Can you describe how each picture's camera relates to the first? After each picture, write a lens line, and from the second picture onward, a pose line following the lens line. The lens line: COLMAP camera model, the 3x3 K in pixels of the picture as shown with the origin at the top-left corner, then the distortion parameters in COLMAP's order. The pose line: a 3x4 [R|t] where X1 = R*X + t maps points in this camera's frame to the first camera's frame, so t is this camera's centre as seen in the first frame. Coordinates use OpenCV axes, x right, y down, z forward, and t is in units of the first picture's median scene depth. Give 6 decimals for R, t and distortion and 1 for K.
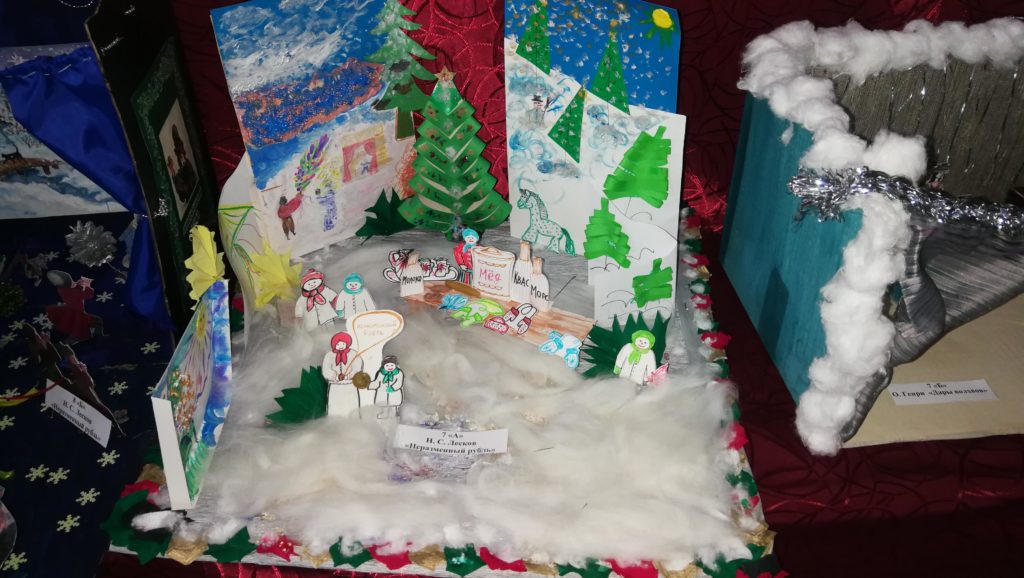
lens RADIAL K [[803.2, 0, 512.2], [0, 803.2, 287.7], [0, 0, 1]] dist [-0.005728, -0.006053]
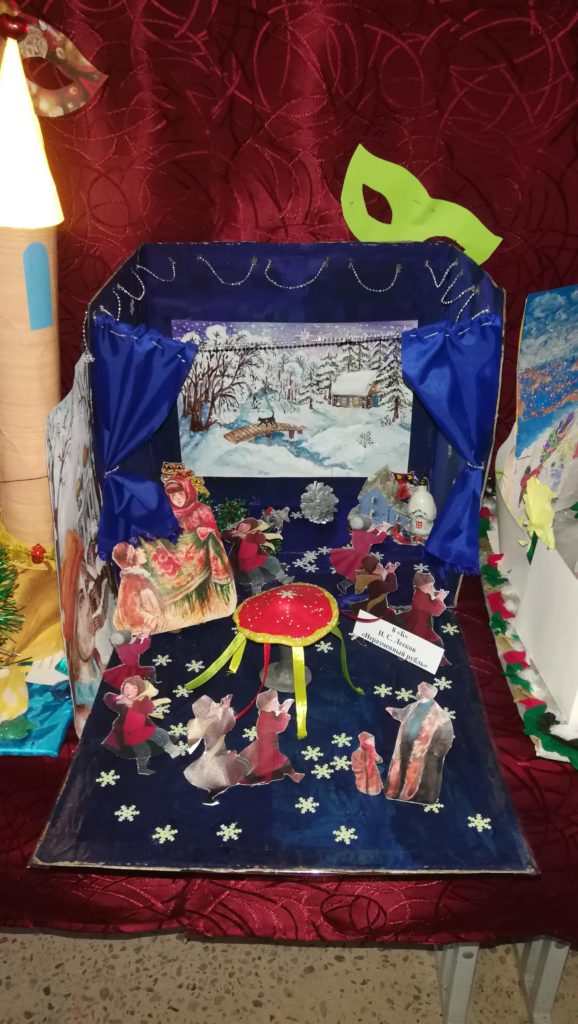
lens RADIAL K [[803.2, 0, 289.0], [0, 803.2, 513.7], [0, 0, 1]] dist [-0.005728, -0.006053]
pose [[0.994595, 0.057170, -0.086677, -0.521860], [-0.068196, 0.989151, -0.130118, 0.117255], [0.078298, 0.135325, 0.987703, -0.098770]]
